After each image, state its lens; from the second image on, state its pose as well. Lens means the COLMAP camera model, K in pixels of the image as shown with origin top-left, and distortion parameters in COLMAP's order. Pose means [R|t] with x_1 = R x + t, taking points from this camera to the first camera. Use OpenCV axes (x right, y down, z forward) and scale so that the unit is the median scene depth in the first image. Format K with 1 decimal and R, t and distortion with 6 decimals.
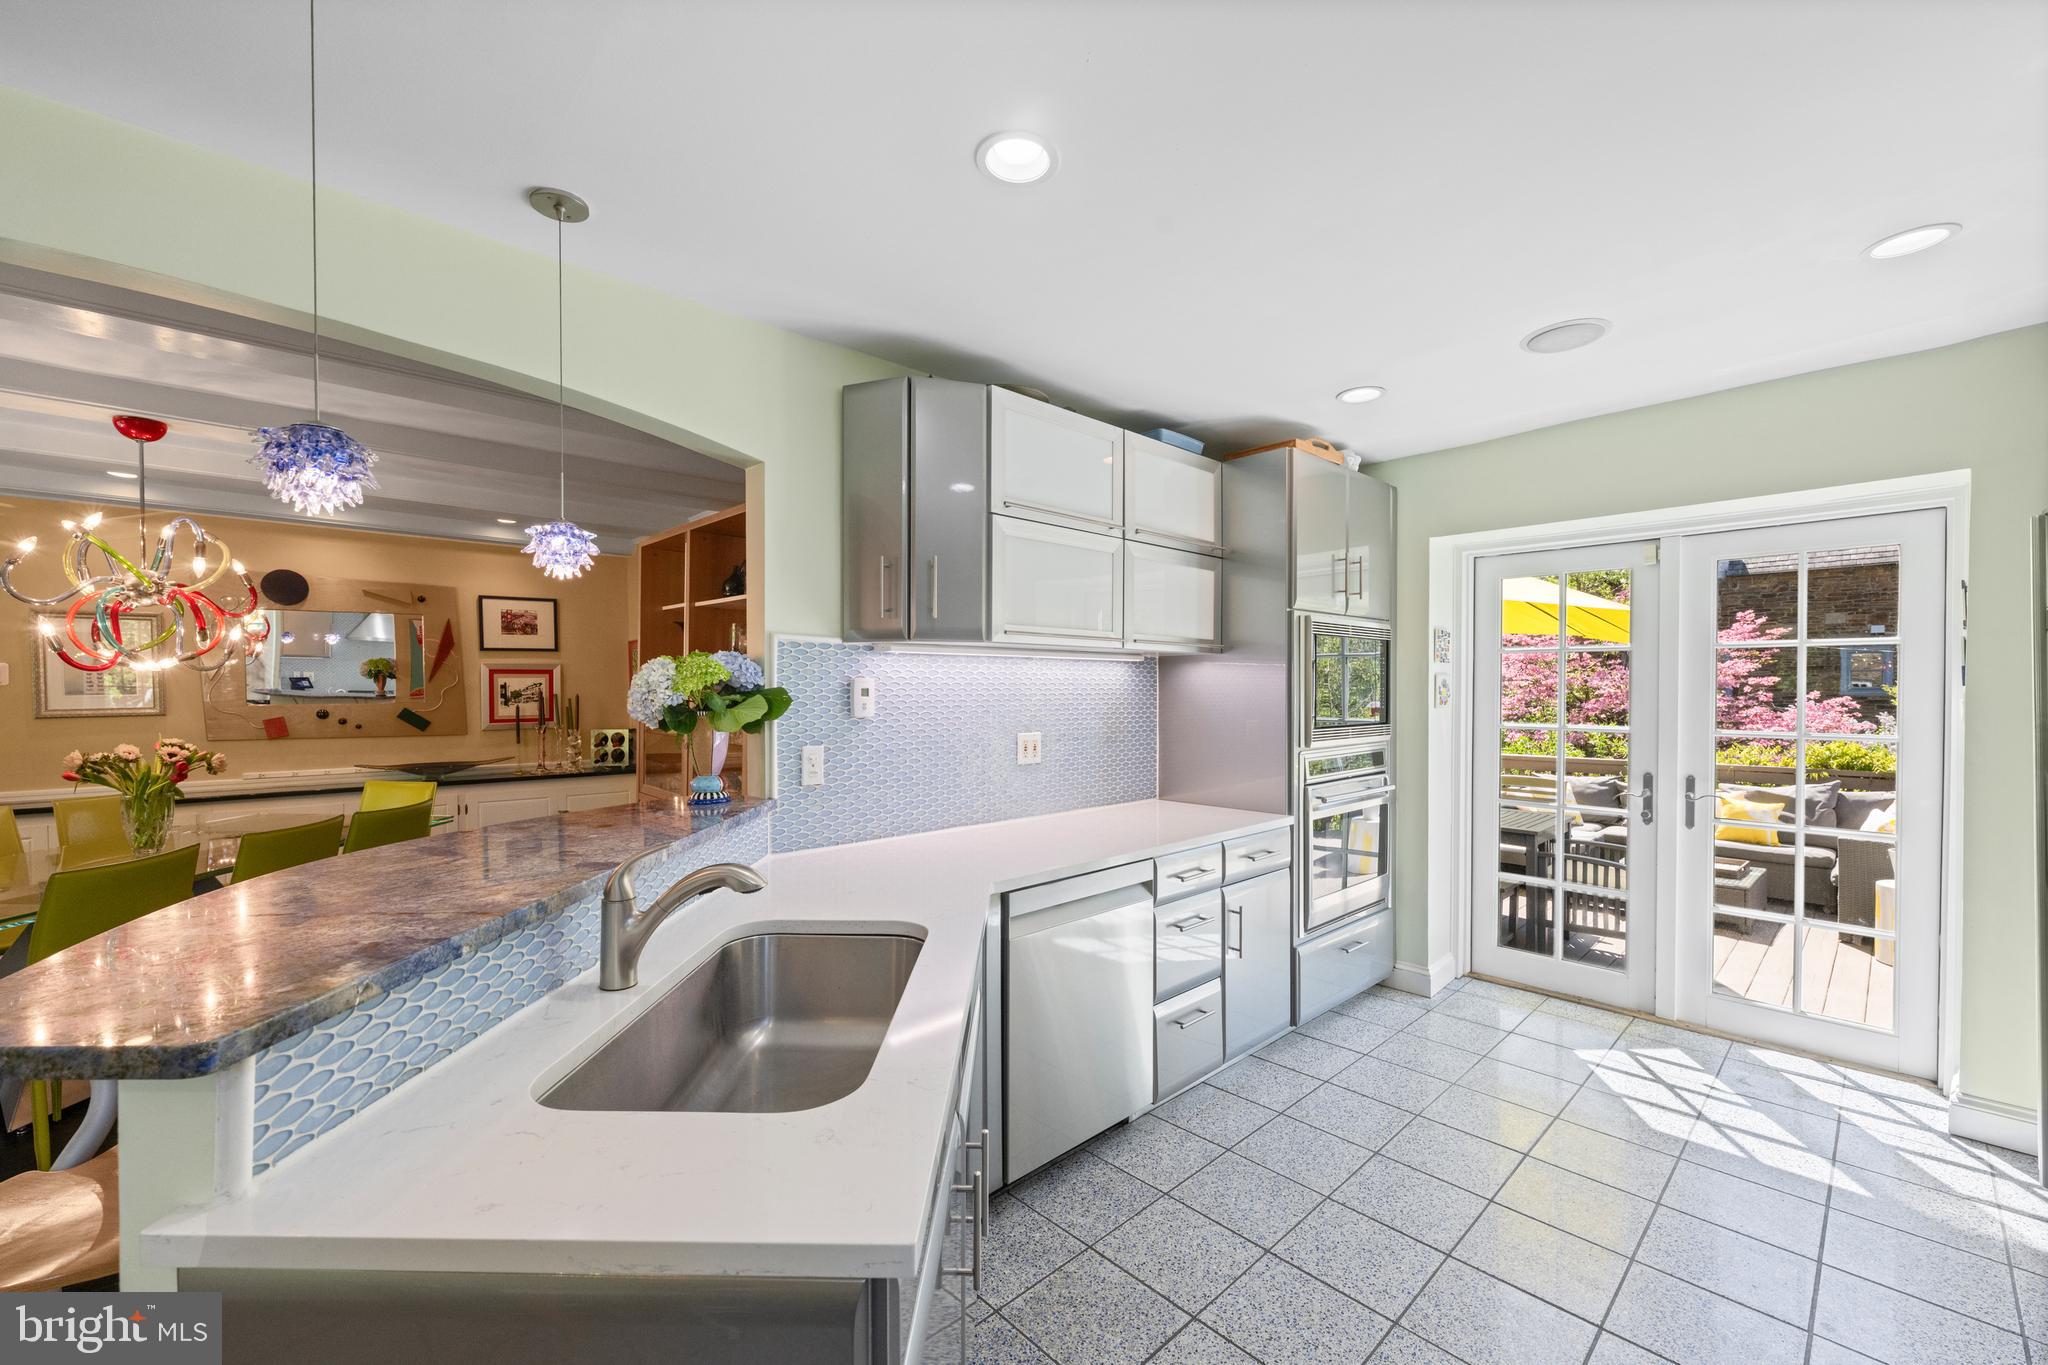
lens RADIAL K [[806.8, 0, 1024.7], [0, 806.8, 684.6], [0, 0, 1]] dist [0.003500, 0.000501]
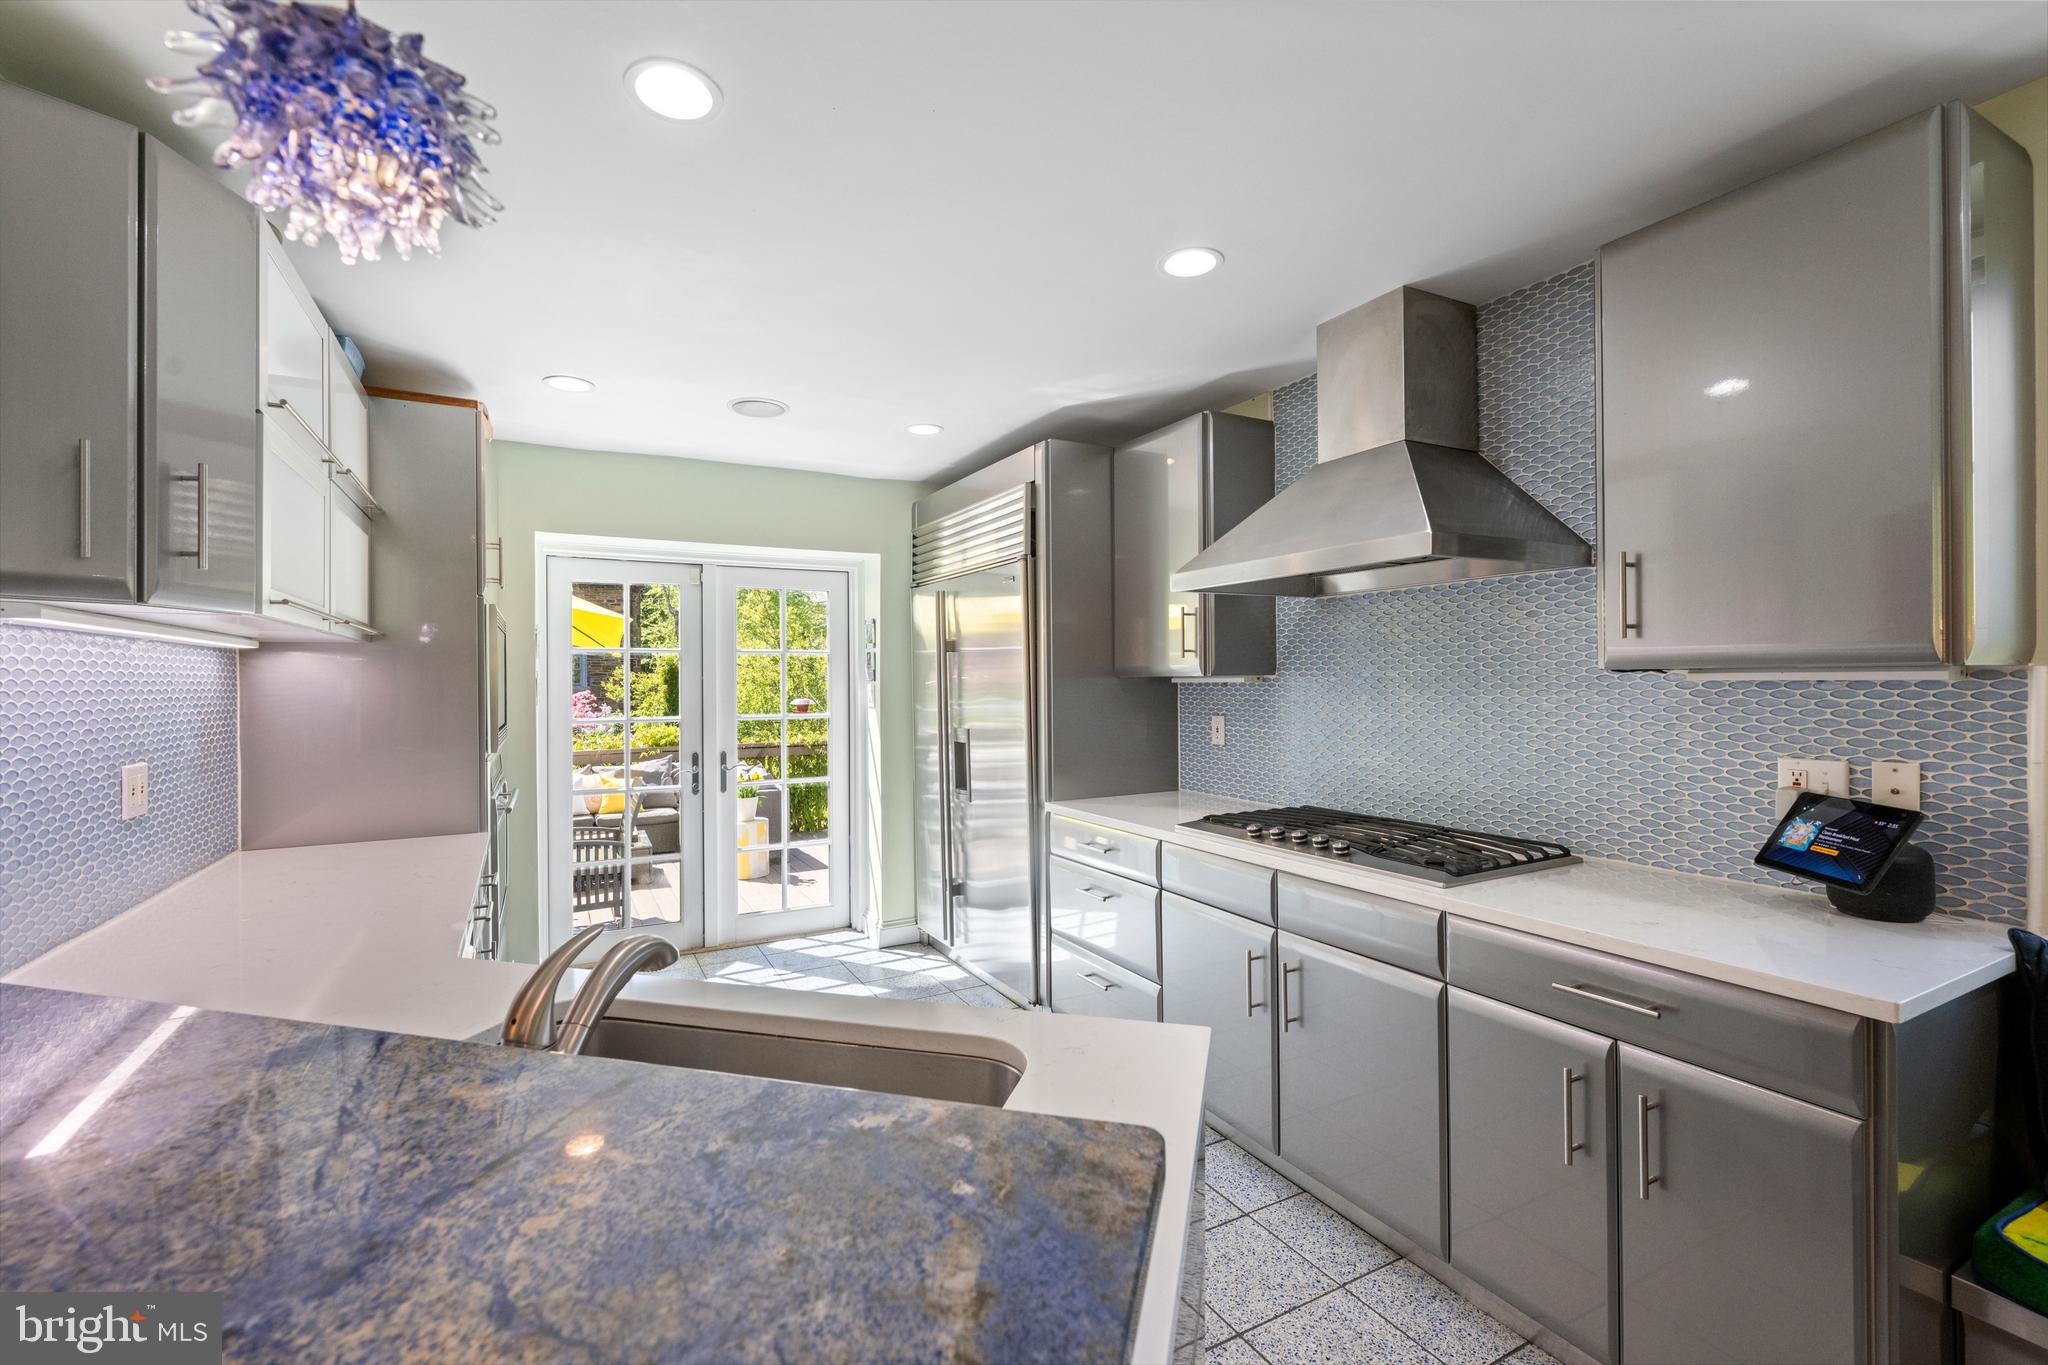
lens RADIAL K [[866.1, 0, 1007.4], [0, 866.1, 677.1], [0, 0, 1]] dist [-0.004514, -0.000326]
pose [[0.278849, 0.001506, 0.960334, -0.437526], [0.004866, 0.999984, -0.002981, -0.000460], [-0.960323, 0.005505, 0.278837, 0.210857]]
